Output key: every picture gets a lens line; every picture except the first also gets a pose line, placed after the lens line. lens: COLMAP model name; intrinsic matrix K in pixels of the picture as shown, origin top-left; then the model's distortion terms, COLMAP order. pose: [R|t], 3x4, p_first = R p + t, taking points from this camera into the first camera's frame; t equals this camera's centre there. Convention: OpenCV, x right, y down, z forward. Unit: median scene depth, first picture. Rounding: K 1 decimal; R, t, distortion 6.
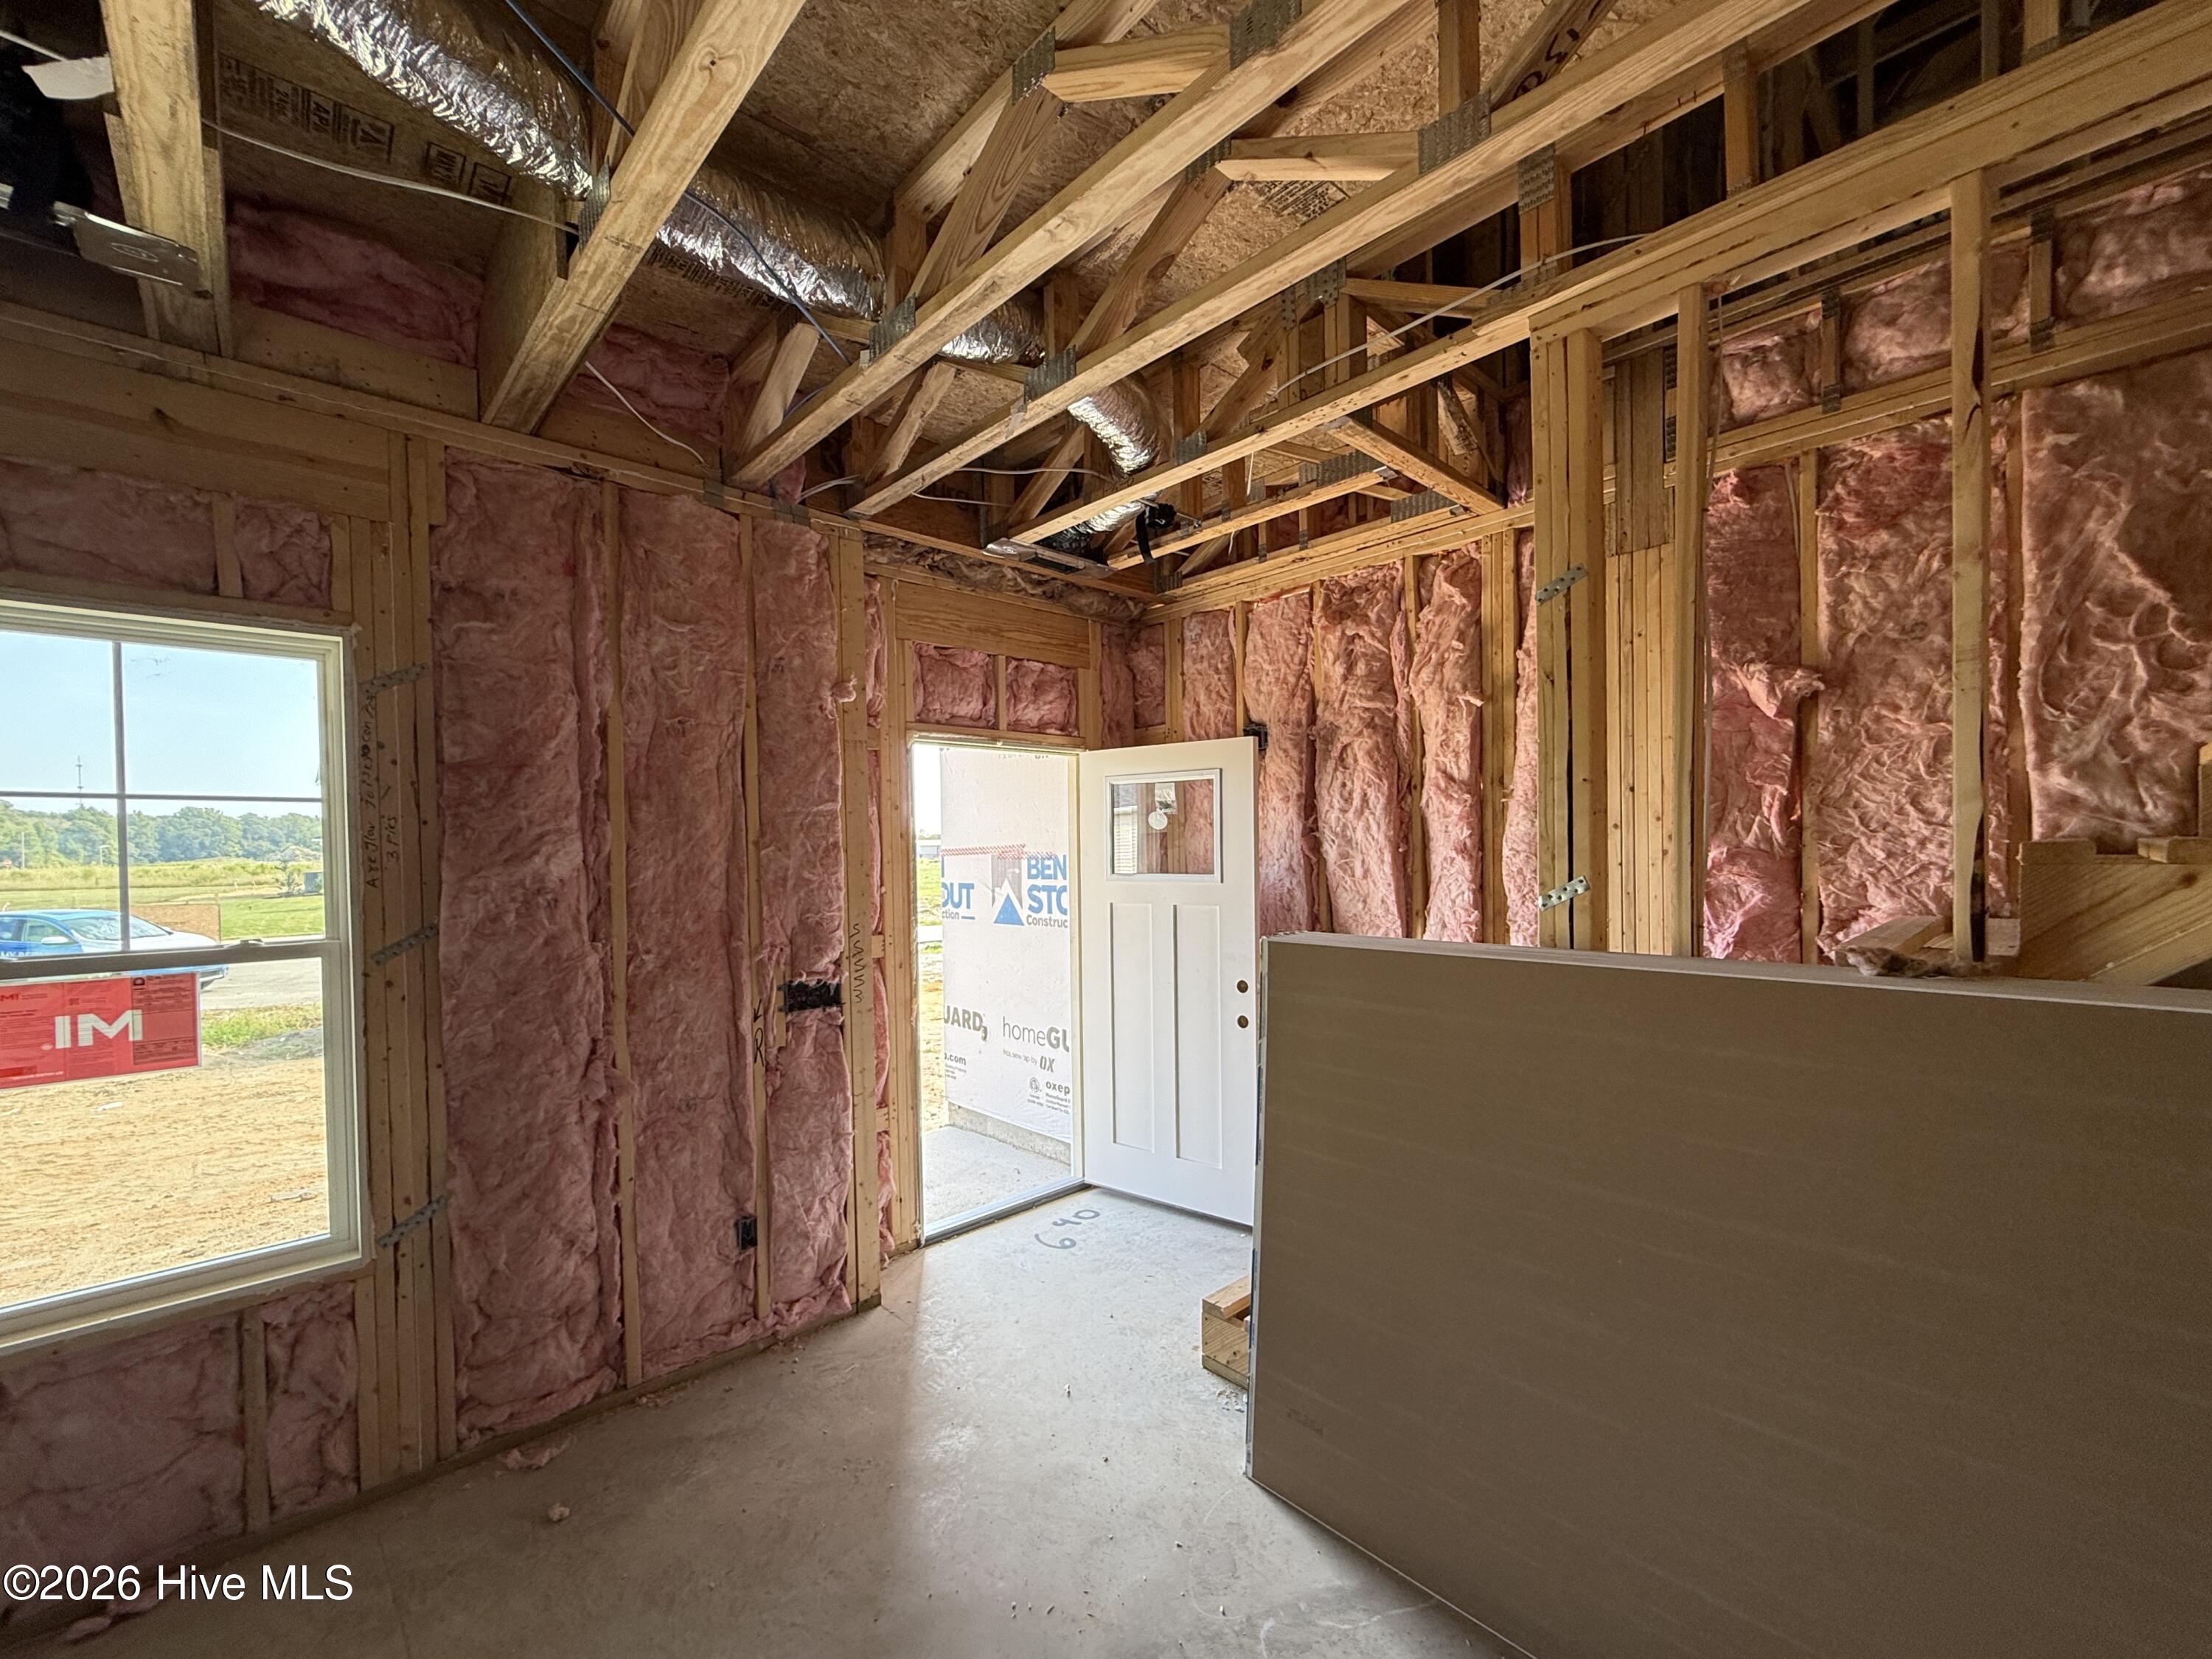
lens RADIAL K [[895.4, 0, 1094.0], [0, 895.4, 837.1], [0, 0, 1]] dist [0.000895, 0.000140]
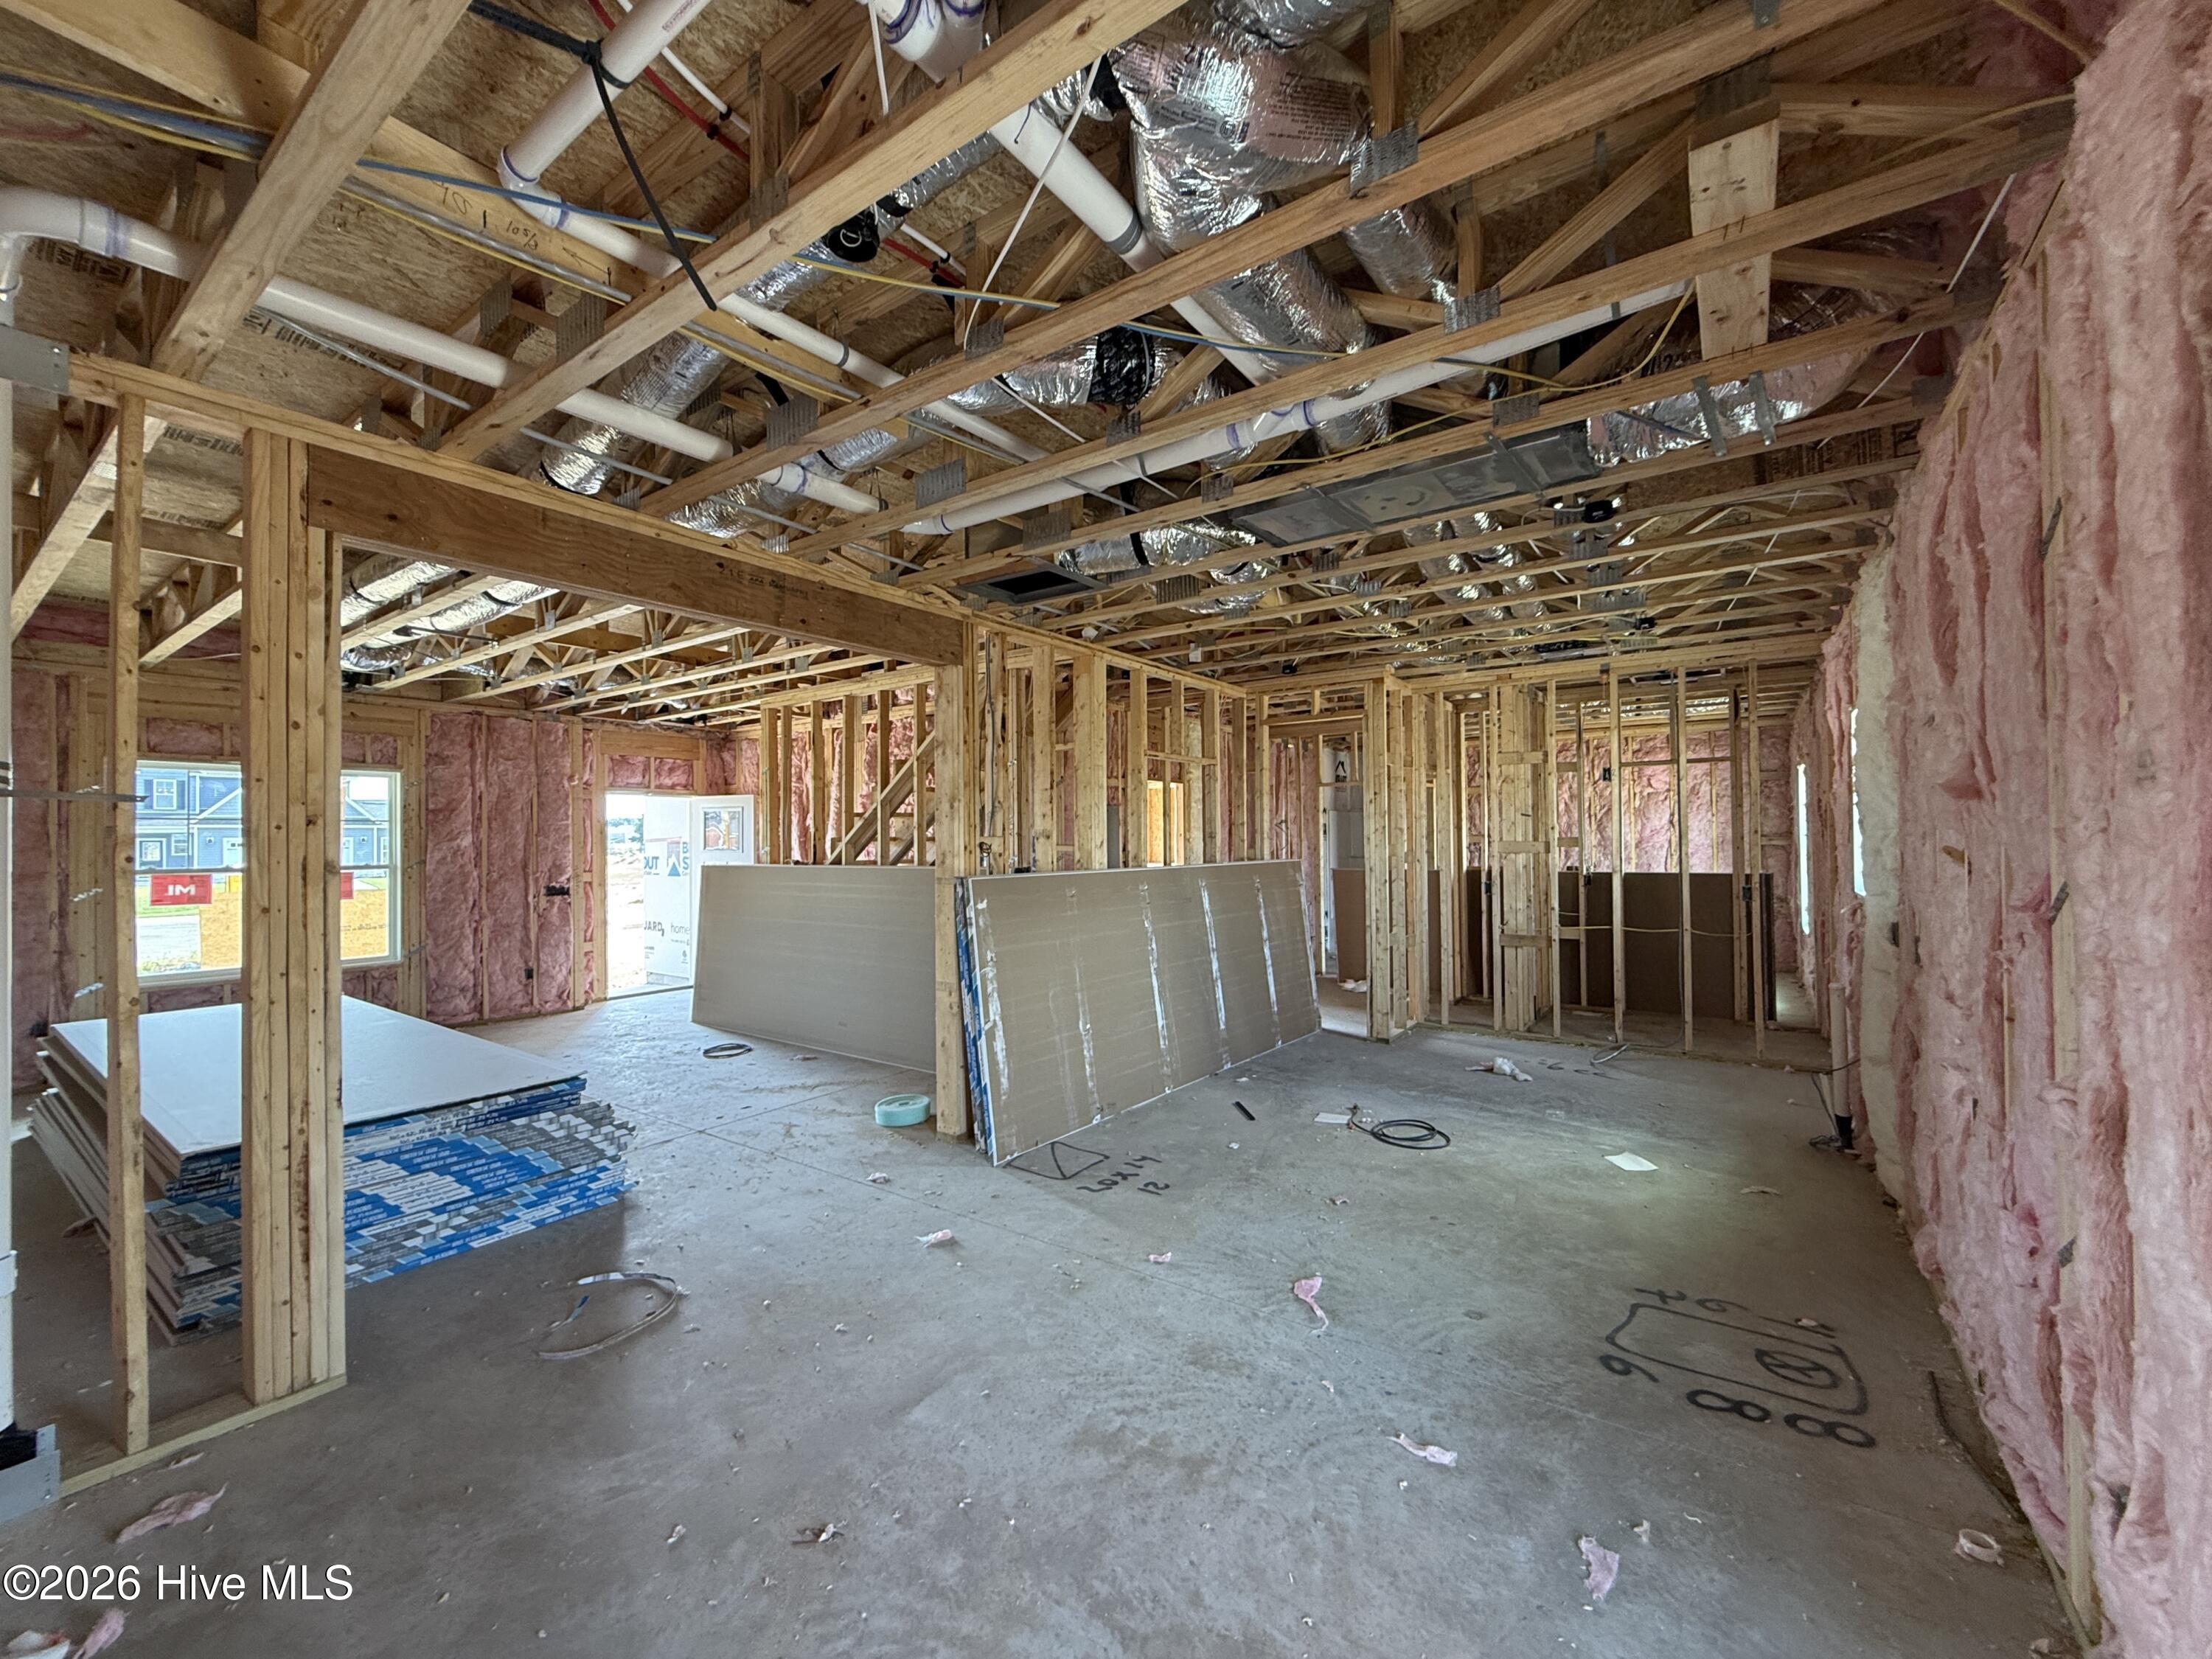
lens RADIAL K [[895.4, 0, 1114.8], [0, 895.4, 814.5], [0, 0, 1]] dist [0.000895, 0.000140]
pose [[0.976752, 0.013912, 0.213920, 0.806384], [-0.009891, 0.999754, -0.019858, -0.021144], [-0.214144, 0.017280, 0.976649, -2.167510]]
